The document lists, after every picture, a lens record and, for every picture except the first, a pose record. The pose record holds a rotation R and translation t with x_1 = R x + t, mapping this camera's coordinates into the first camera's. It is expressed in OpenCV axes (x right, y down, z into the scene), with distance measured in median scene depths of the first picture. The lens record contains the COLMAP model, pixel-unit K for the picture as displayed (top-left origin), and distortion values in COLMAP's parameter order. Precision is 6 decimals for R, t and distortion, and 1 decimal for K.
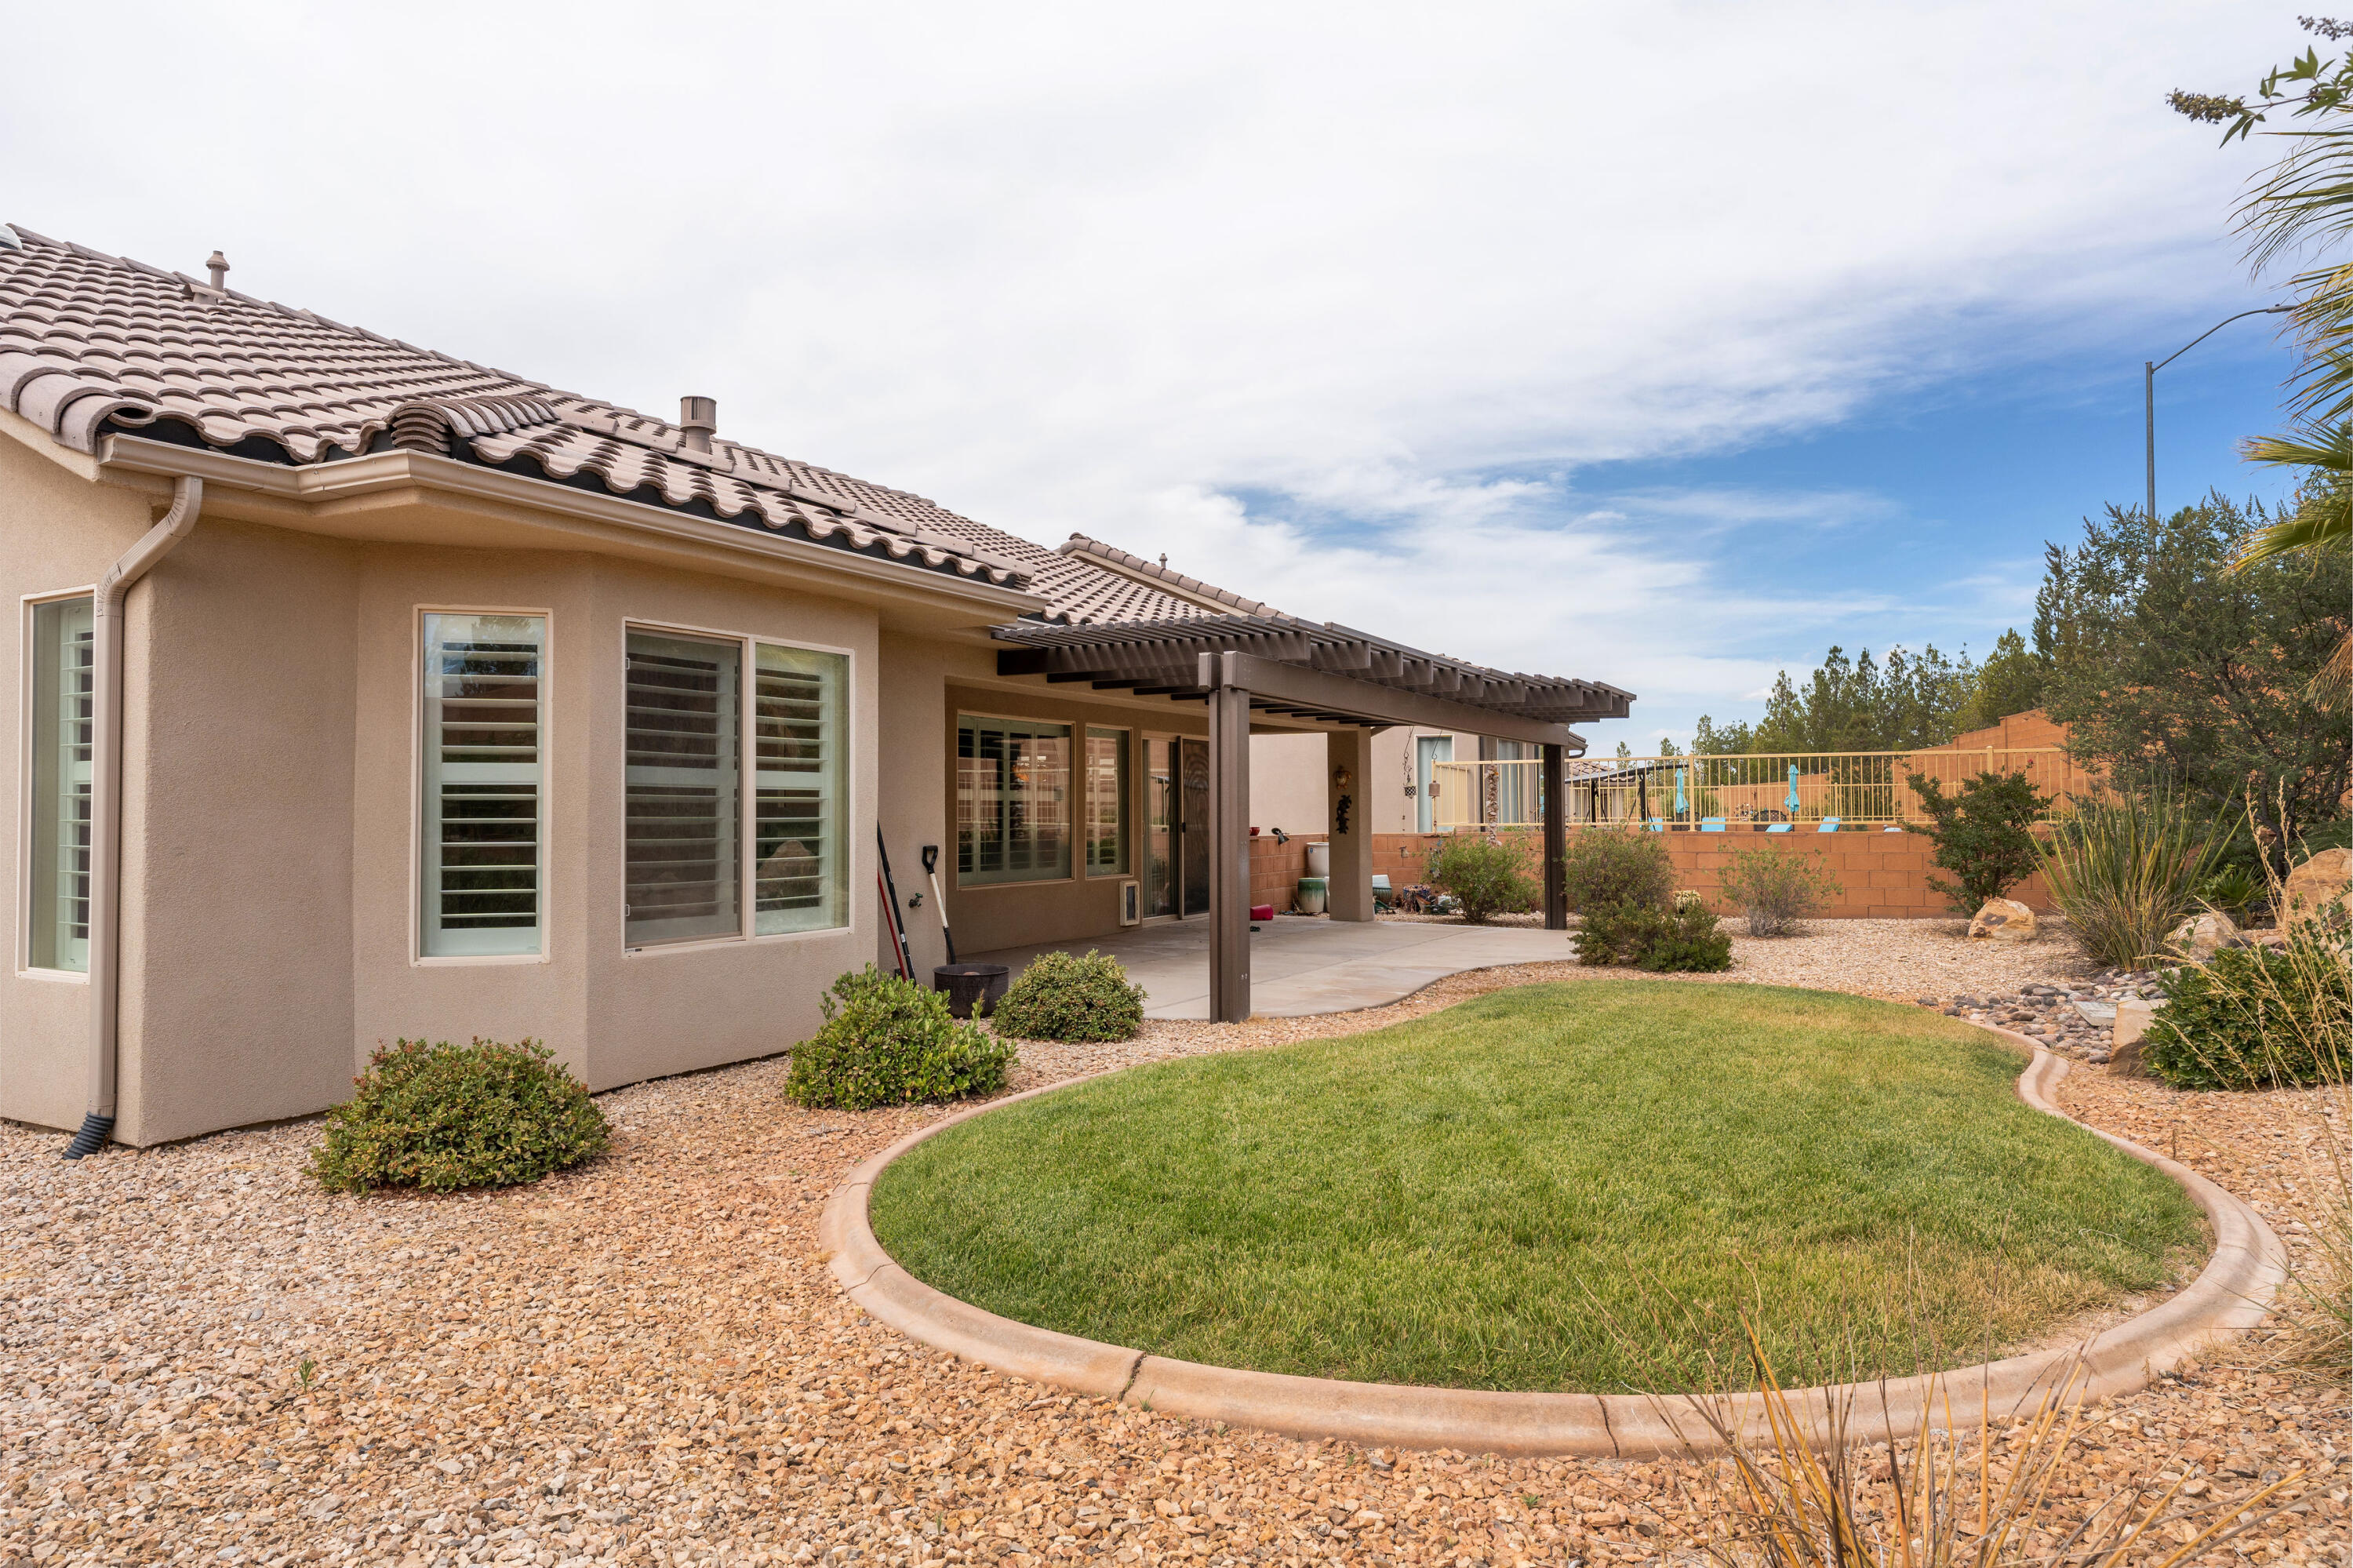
lens RADIAL K [[1422.4, 0, 1176.5], [0, 1422.4, 784.0], [0, 0, 1]] dist [0.022115, -0.000206]
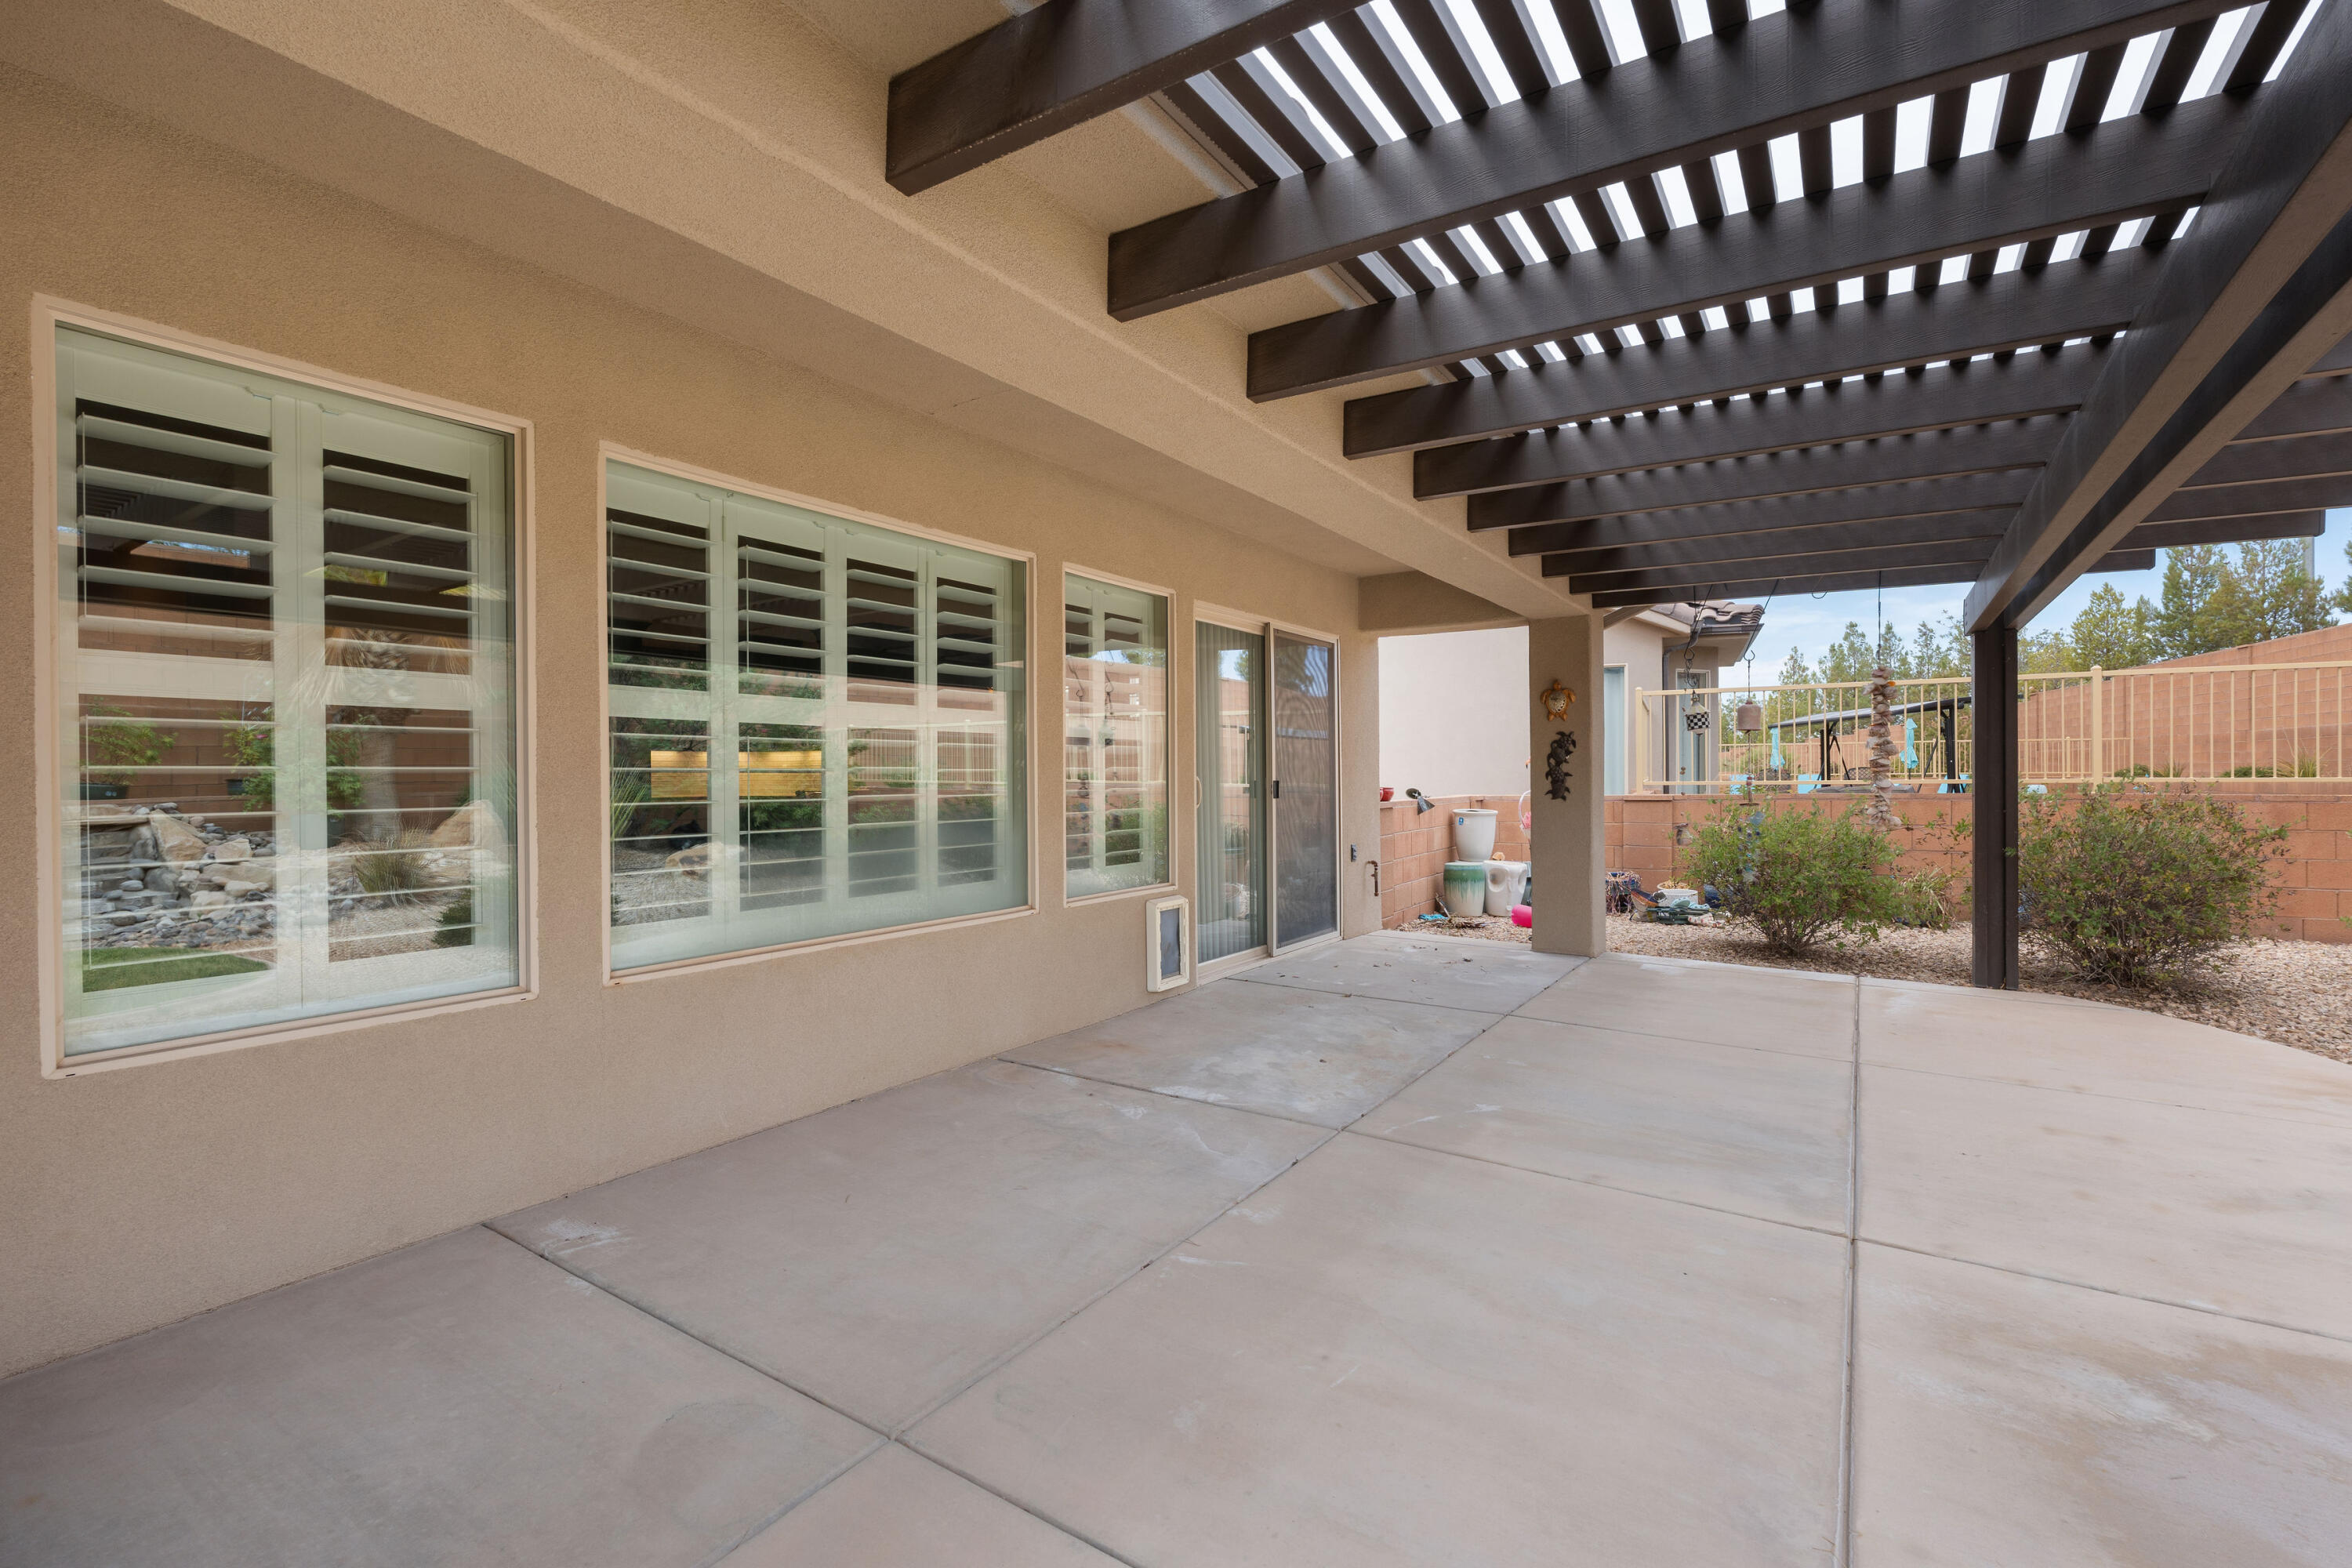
lens RADIAL K [[1038.8, 0, 1169.7], [0, 1038.8, 786.3], [0, 0, 1]] dist [-0.002096, -0.000350]
pose [[0.996553, 0.000711, -0.082959, -0.002325], [0.001967, 0.999480, 0.032186, 0.015107], [0.082938, -0.032238, 0.996033, 0.544363]]
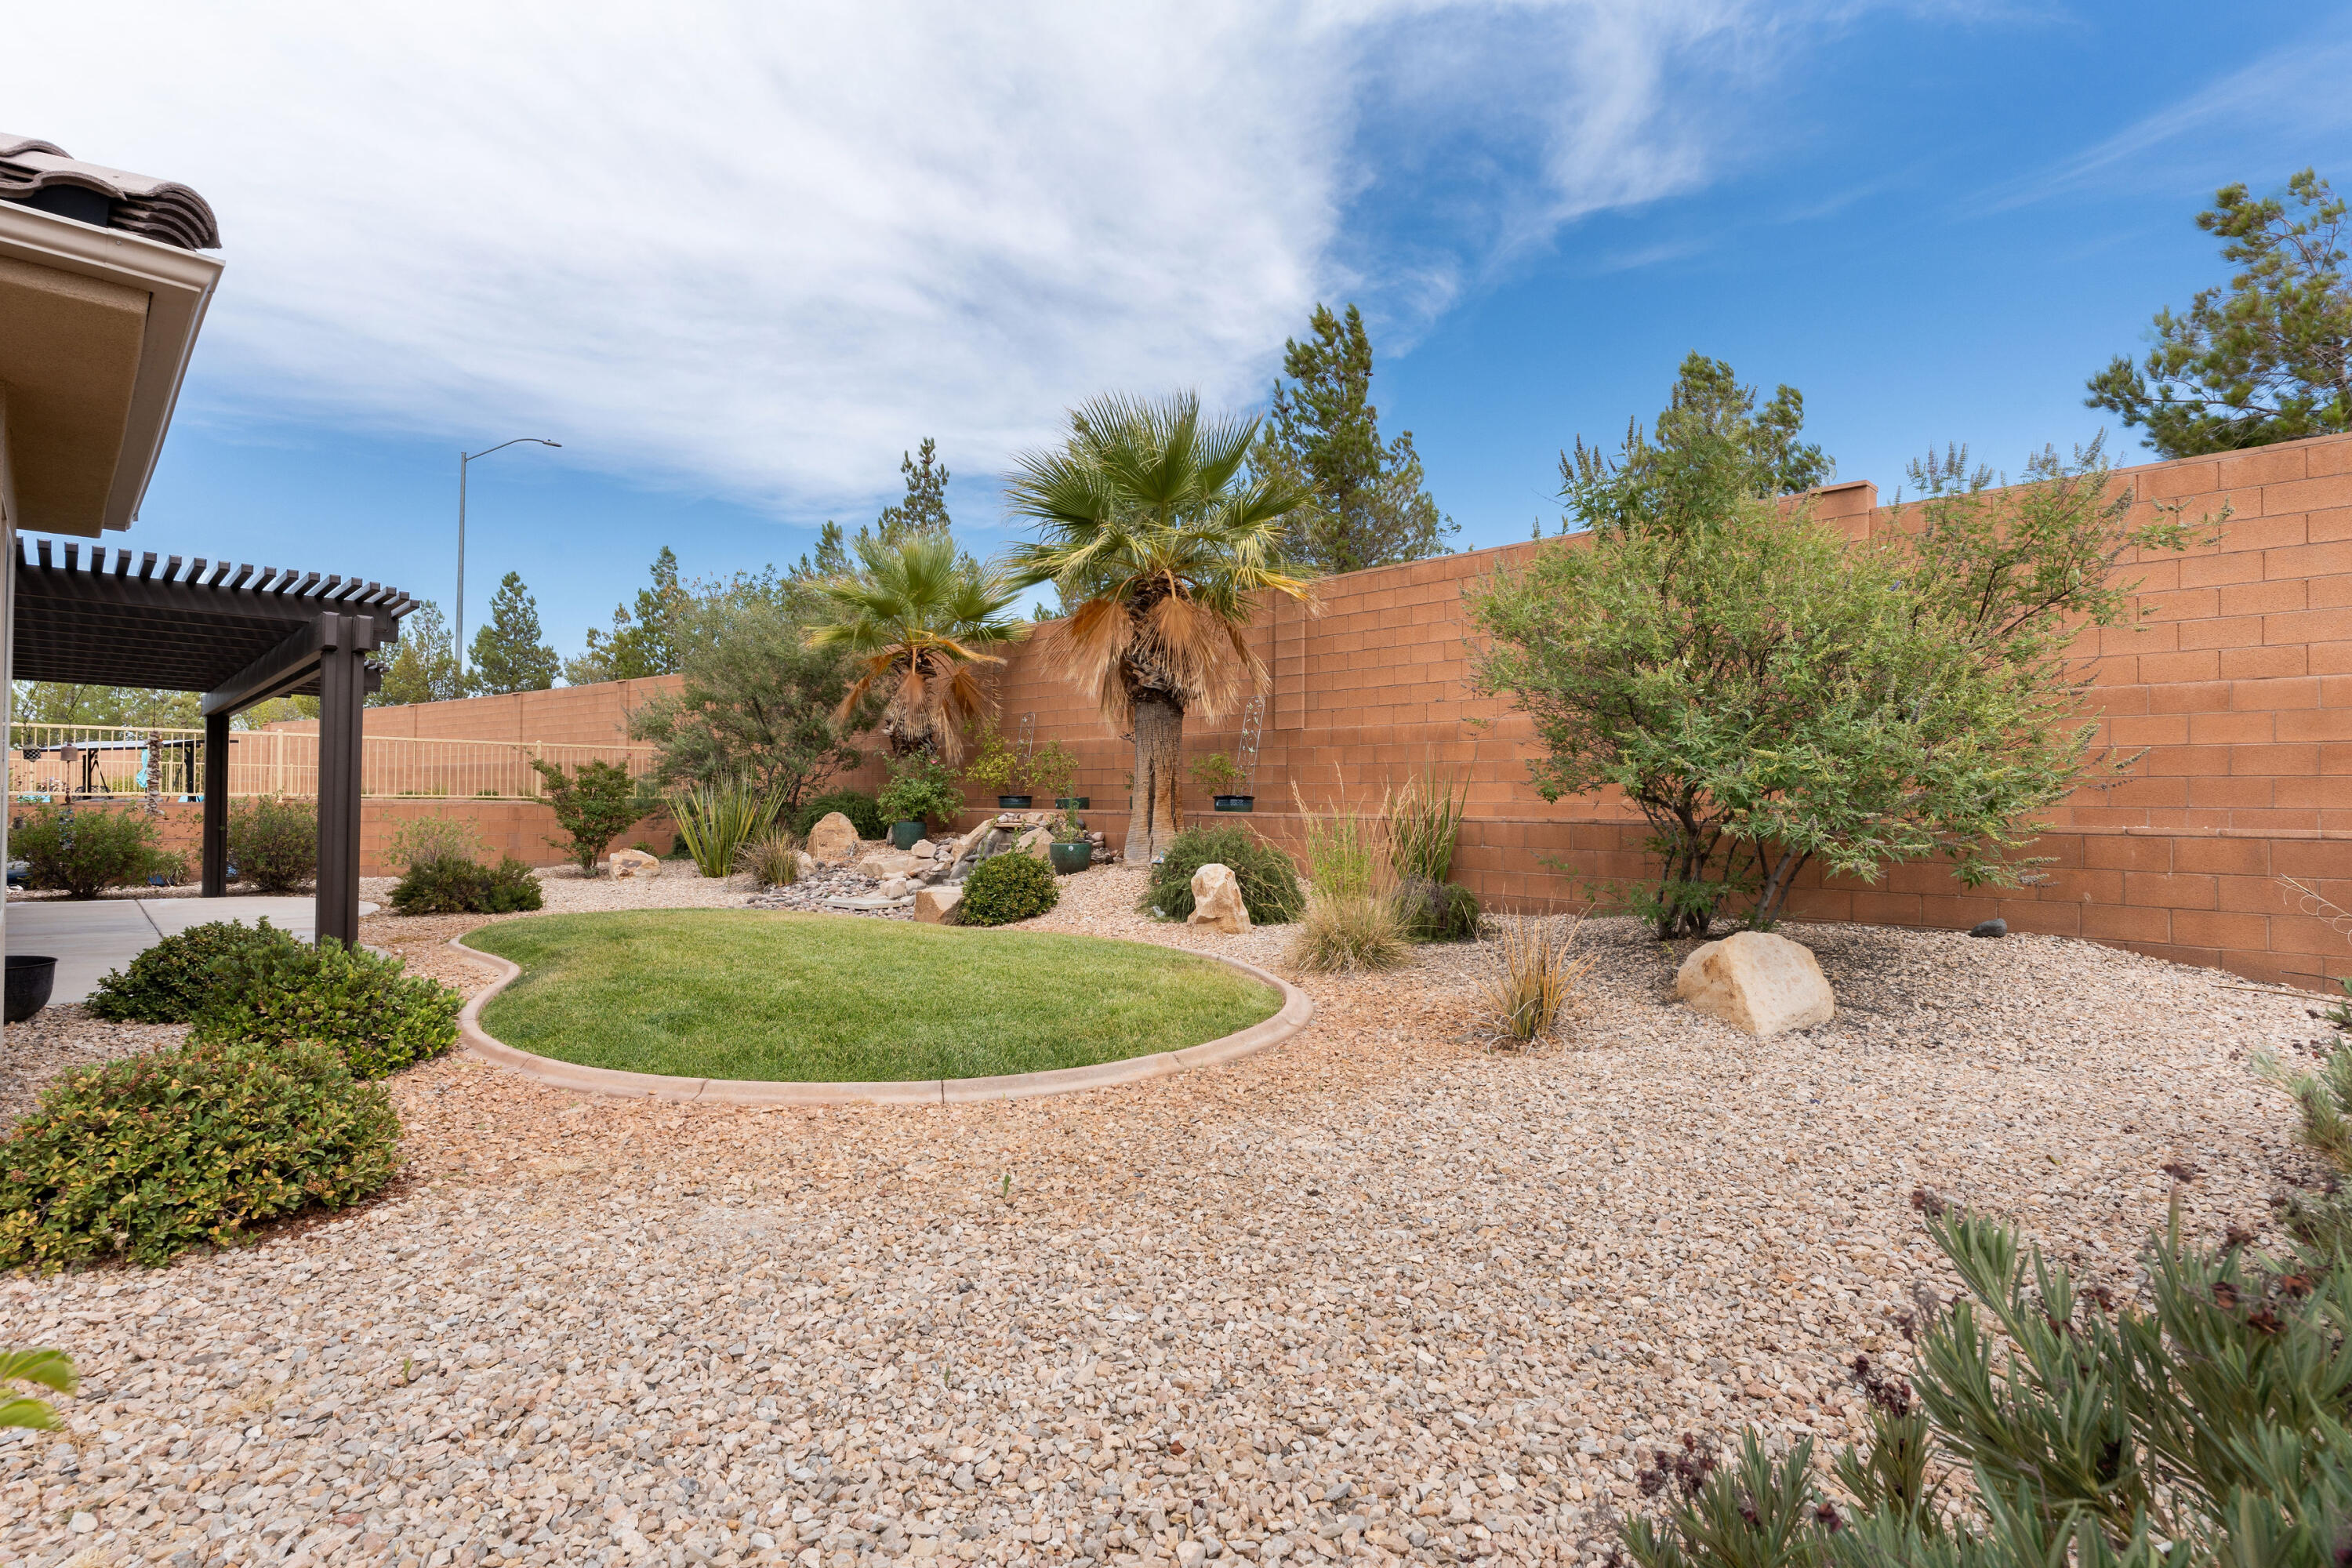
lens RADIAL K [[1148.4, 0, 1176.0], [0, 1148.4, 784.0], [0, 0, 1]] dist [0.000778, 0.000166]
pose [[0.290298, 0.022765, 0.956666, -0.288181], [-0.032166, 0.999384, -0.014021, 0.009376], [-0.956396, -0.026702, 0.290851, 0.100685]]
